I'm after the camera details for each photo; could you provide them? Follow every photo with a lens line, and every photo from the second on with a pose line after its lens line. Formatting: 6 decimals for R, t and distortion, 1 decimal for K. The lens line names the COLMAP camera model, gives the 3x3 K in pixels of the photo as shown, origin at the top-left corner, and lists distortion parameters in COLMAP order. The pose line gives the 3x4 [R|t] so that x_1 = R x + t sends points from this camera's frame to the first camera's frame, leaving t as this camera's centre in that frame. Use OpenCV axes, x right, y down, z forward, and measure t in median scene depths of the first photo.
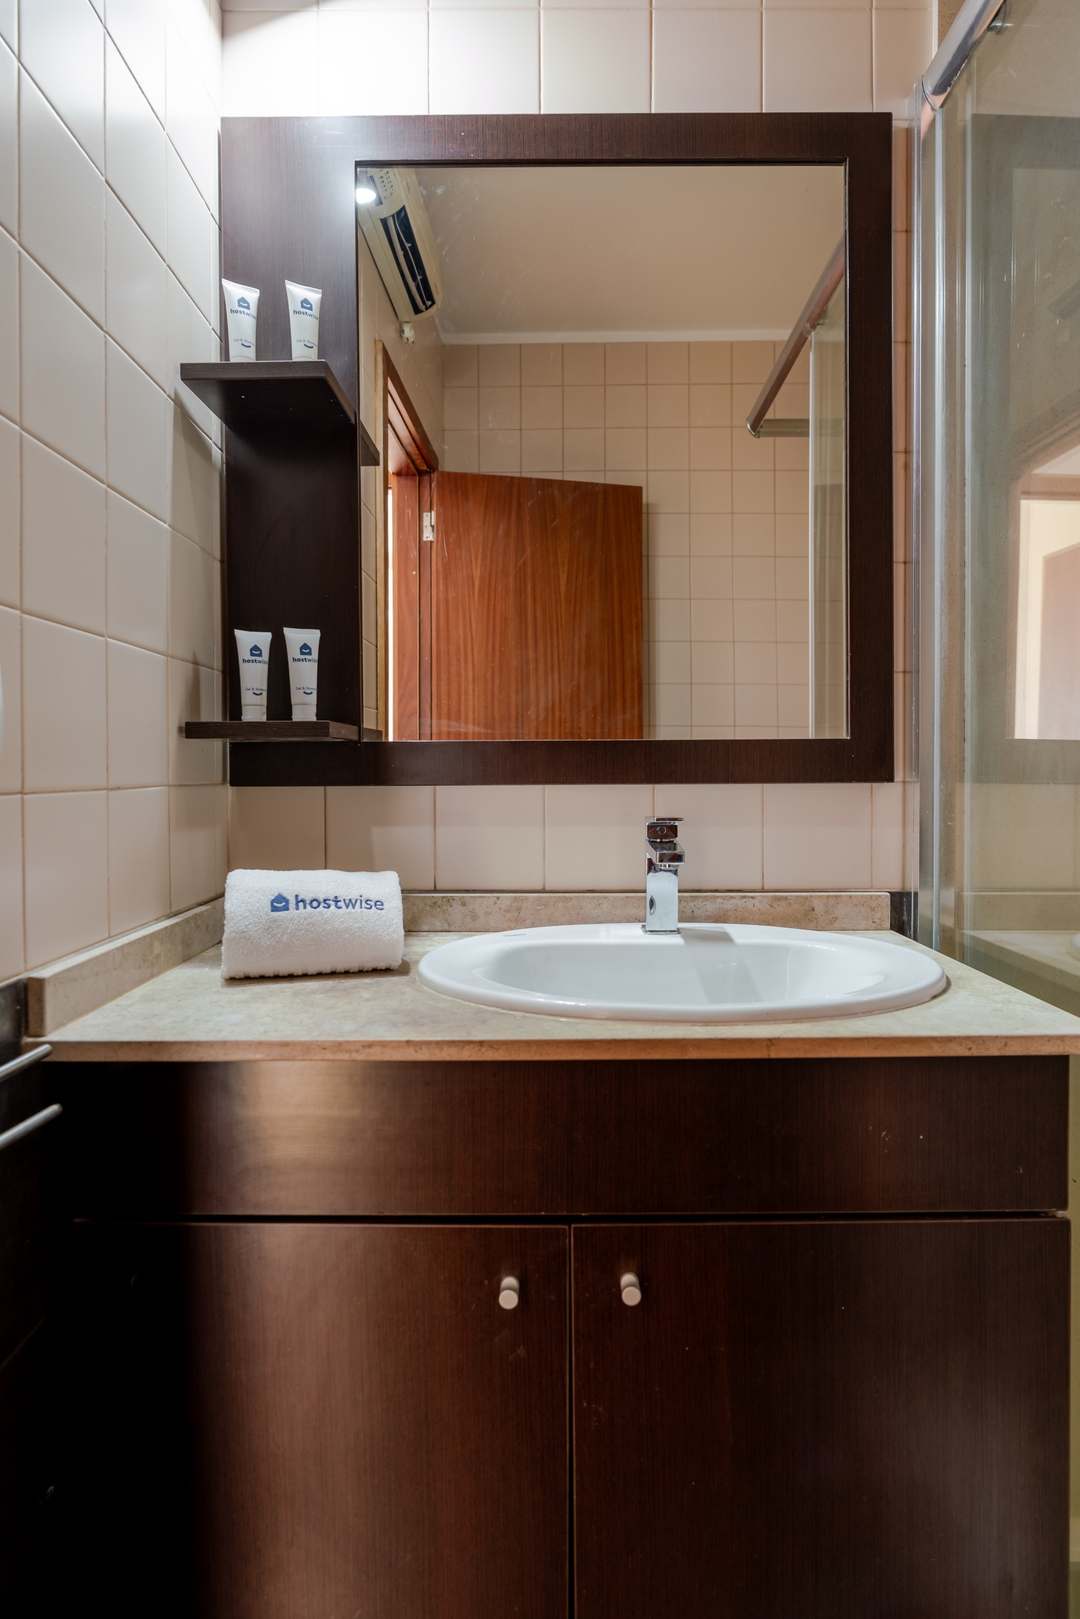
lens RADIAL K [[908.6, 0, 544.9], [0, 908.6, 789.5], [0, 0, 1]] dist [-0.007213, 0.000173]
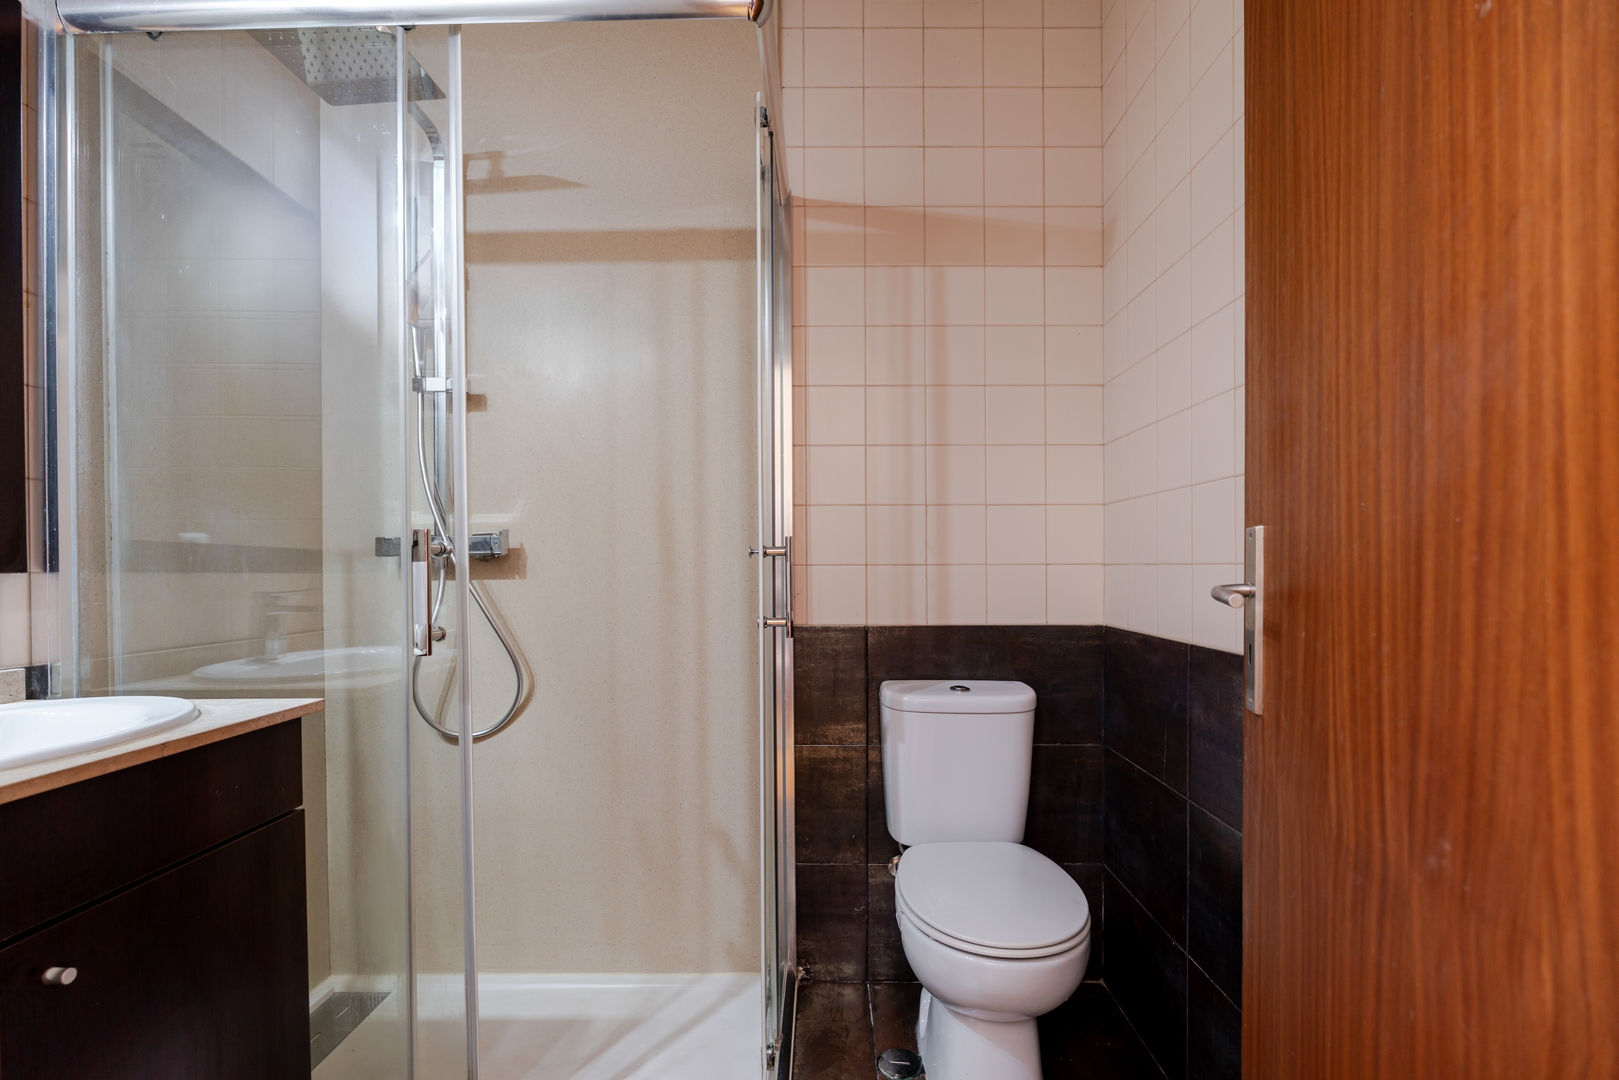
lens RADIAL K [[747.2, 0, 807.1], [0, 747.2, 577.3], [0, 0, 1]] dist [-0.002685, -0.000520]
pose [[0.042140, -0.012545, 0.999033, -0.537119], [0.029278, 0.999507, 0.011316, 0.016605], [-0.998683, 0.028773, 0.042487, -0.048208]]
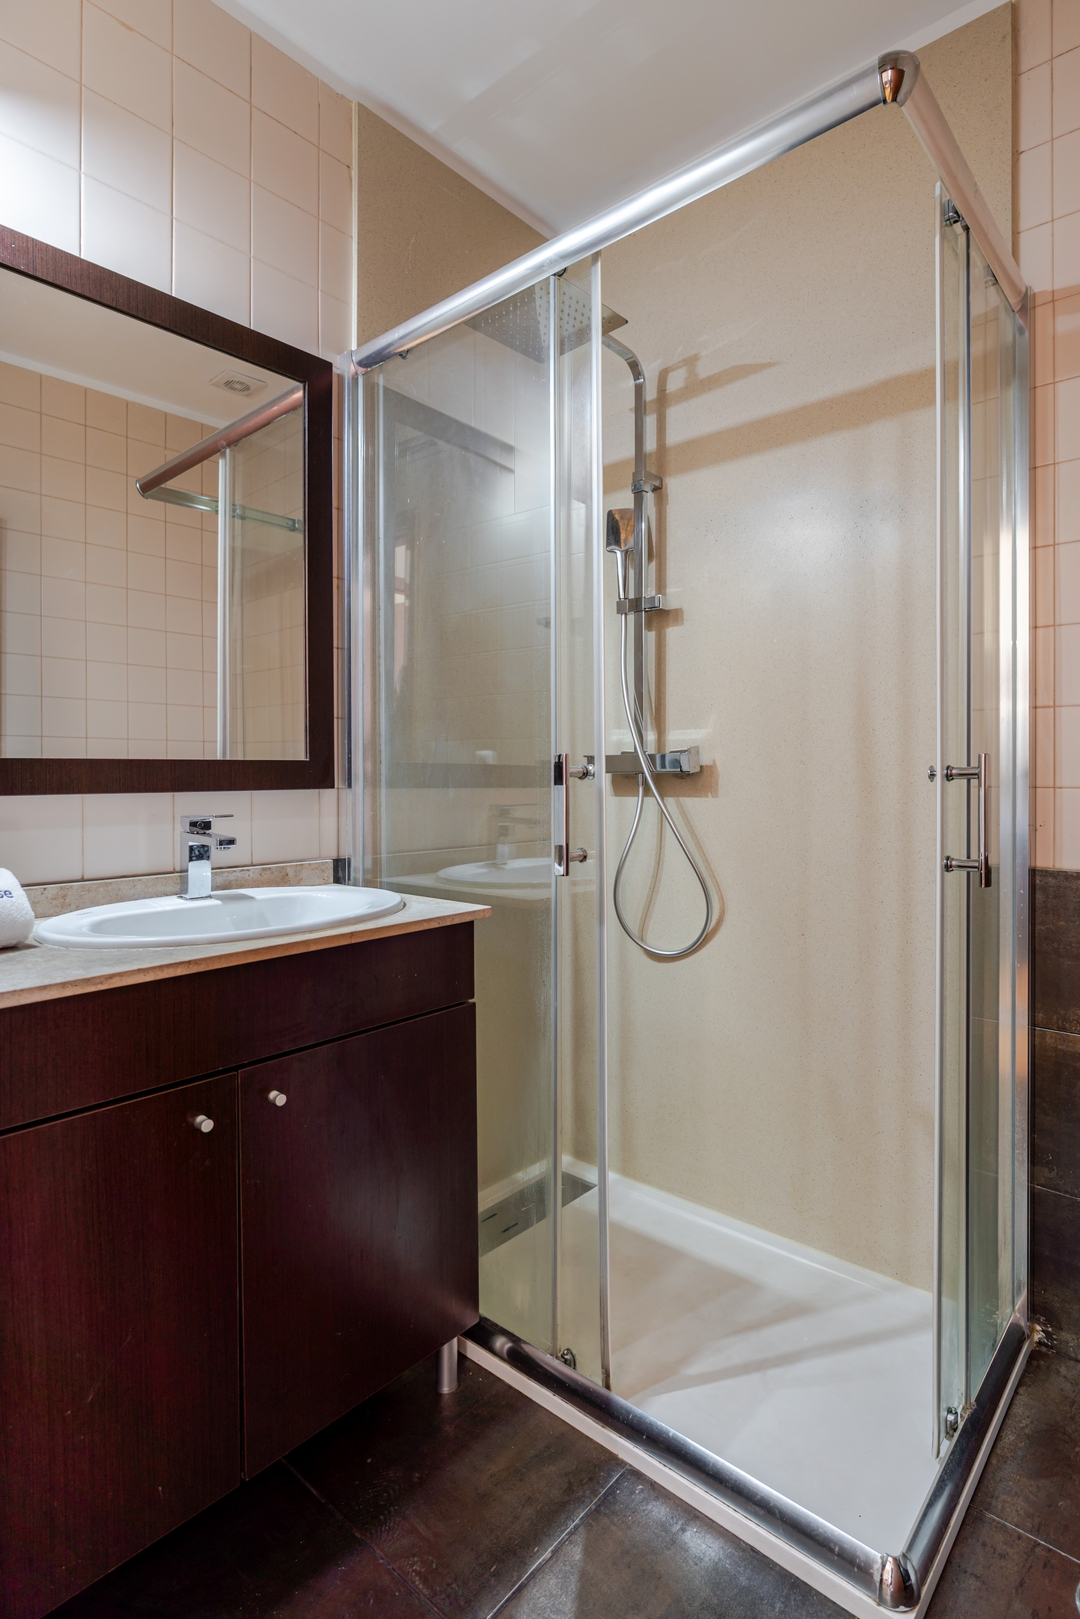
lens RADIAL K [[818.3, 0, 586.4], [0, 818.3, 785.7], [0, 0, 1]] dist [-0.003079, 0.001443]
pose [[0.649618, -0.009480, 0.760202, -0.409460], [0.016596, 0.999861, -0.001714, -0.003087], [-0.760080, 0.013730, 0.649685, -0.246646]]
